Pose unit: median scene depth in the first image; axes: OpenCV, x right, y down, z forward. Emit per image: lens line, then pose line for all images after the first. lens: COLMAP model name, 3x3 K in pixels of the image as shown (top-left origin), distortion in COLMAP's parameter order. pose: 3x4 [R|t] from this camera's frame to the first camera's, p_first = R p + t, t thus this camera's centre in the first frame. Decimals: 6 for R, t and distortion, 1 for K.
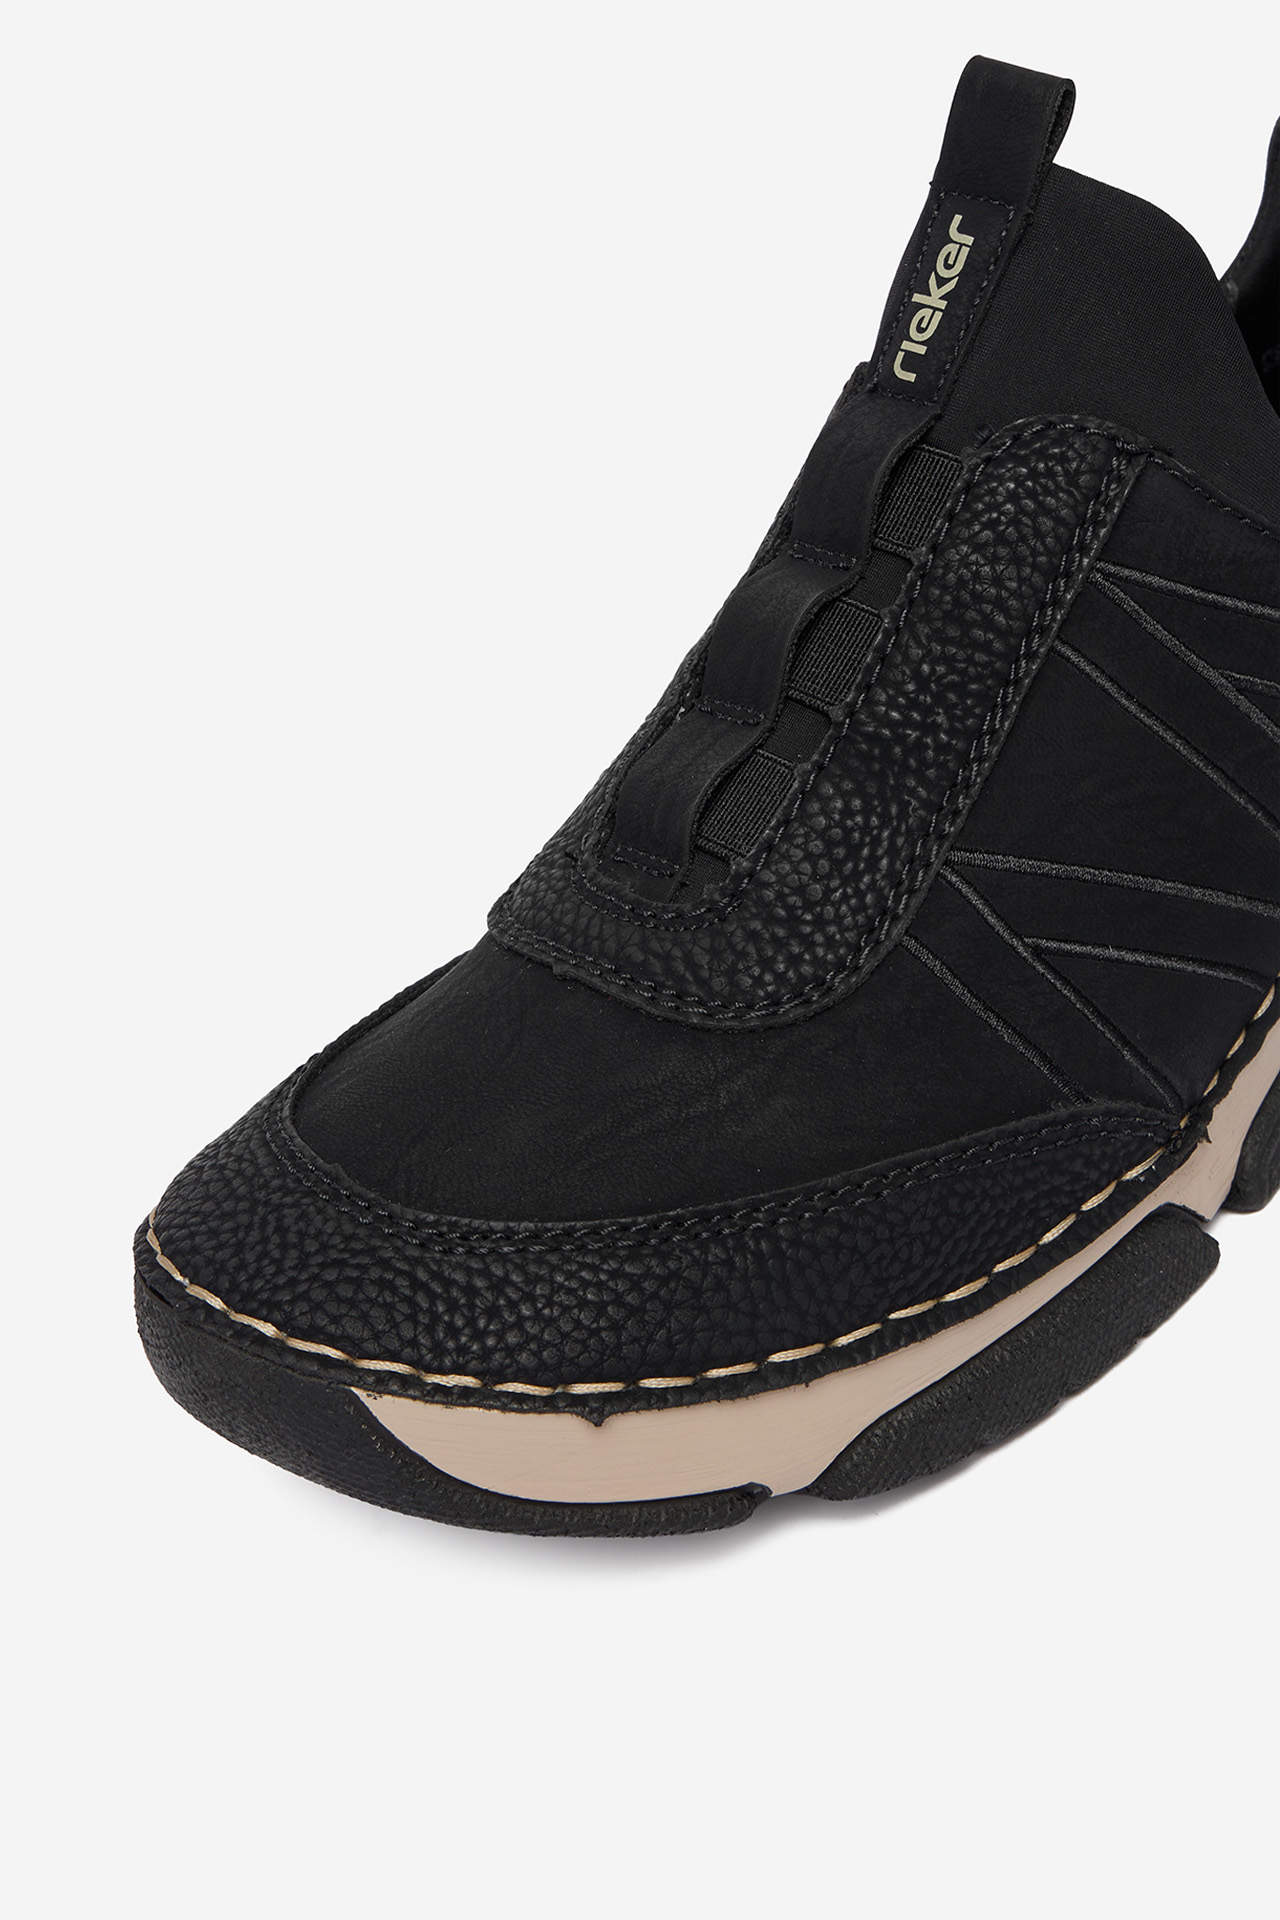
lens RADIAL K [[3773.0, 0, 640.0], [0, 3773.0, 960.0], [0, 0, 1]] dist [-0.033033, 0.279296]
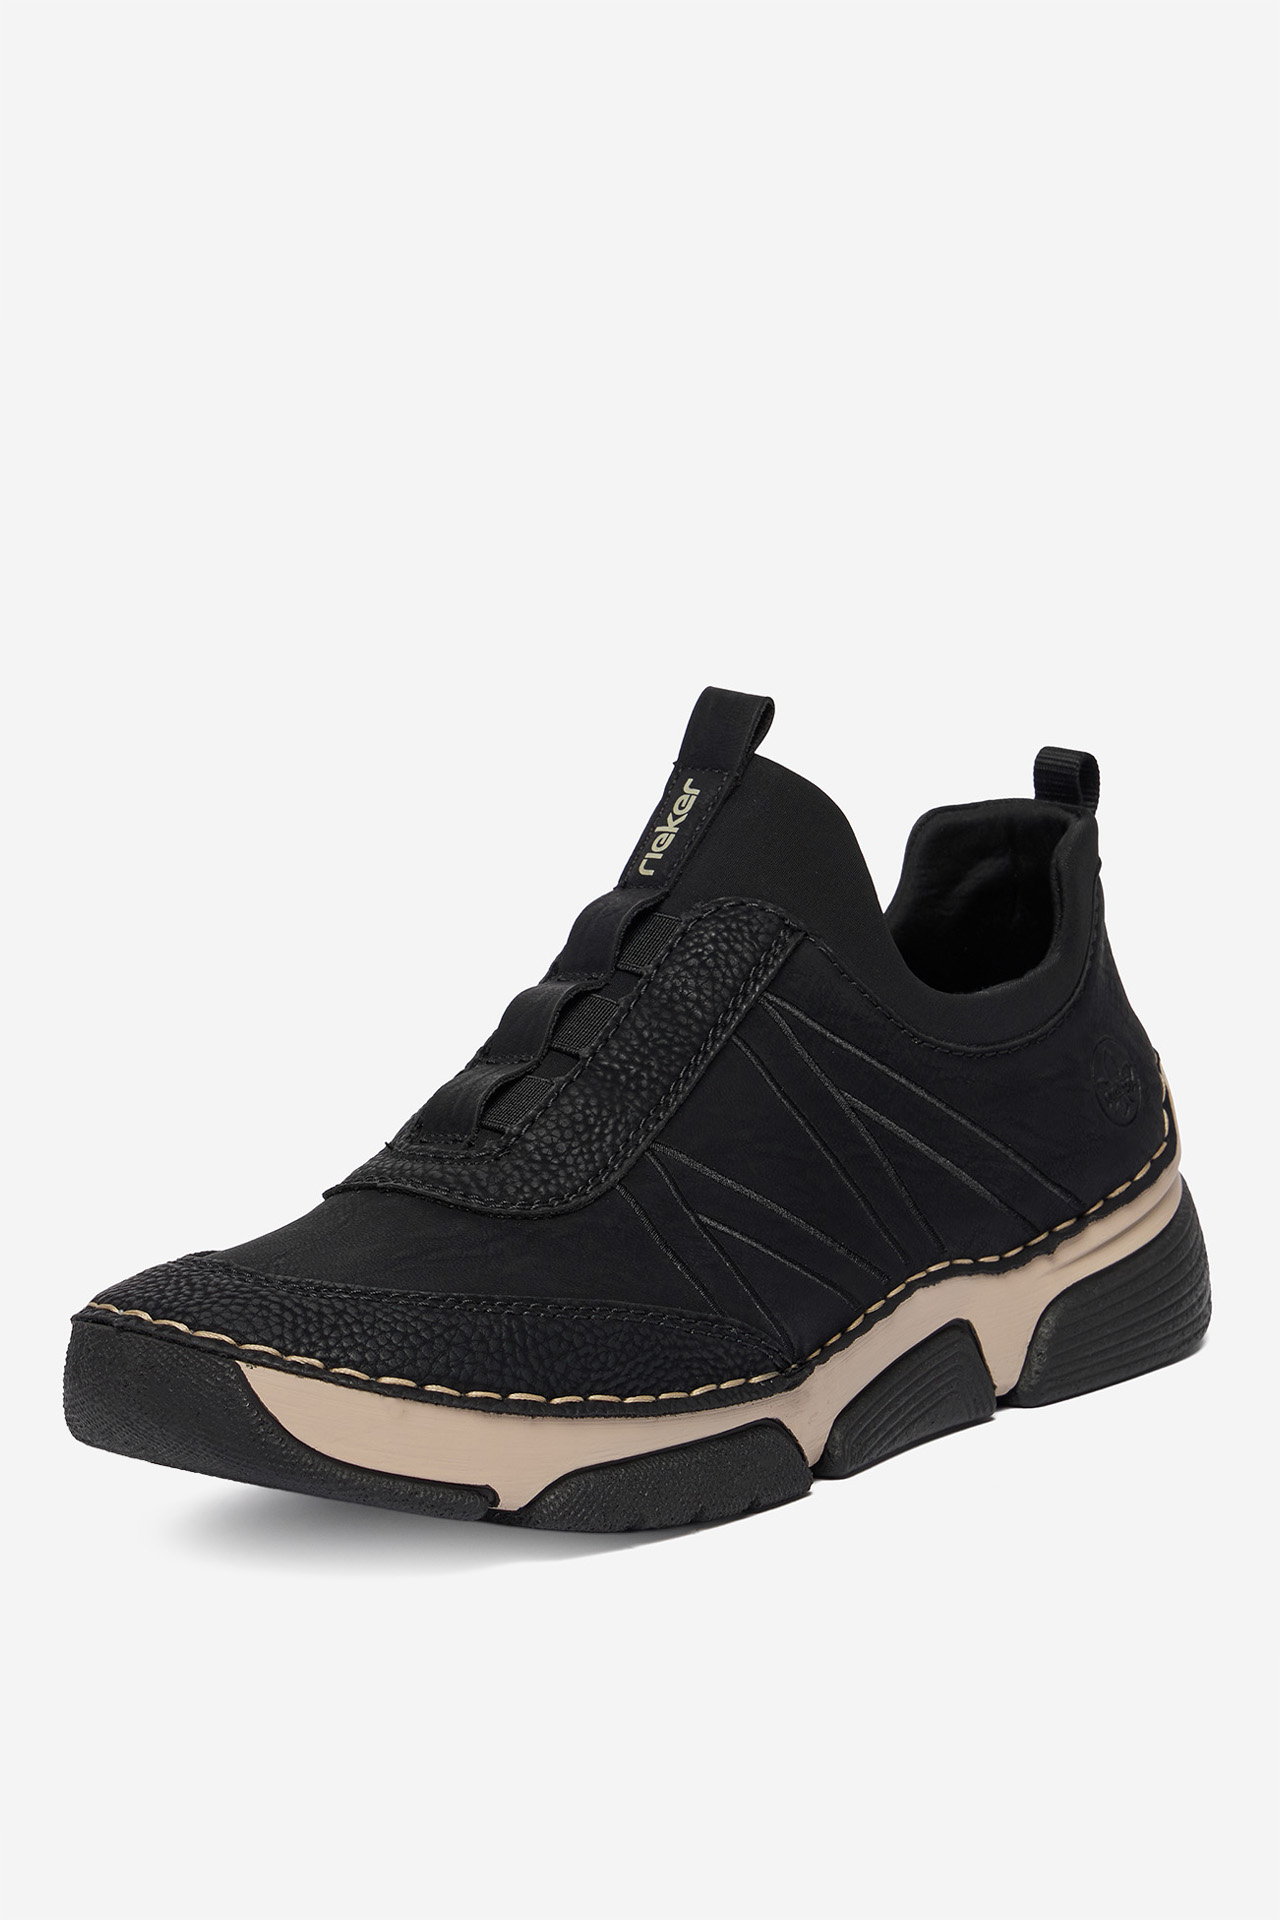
lens RADIAL K [[6733.8, 0, 640.0], [0, 6733.8, 960.0], [0, 0, 1]] dist [0.109704, 0.580966]
pose [[0.987334, 0.133667, 0.085472, -0.159229], [-0.088314, 0.910558, -0.403838, 0.981230], [-0.131807, 0.391175, 0.910829, -1.444850]]
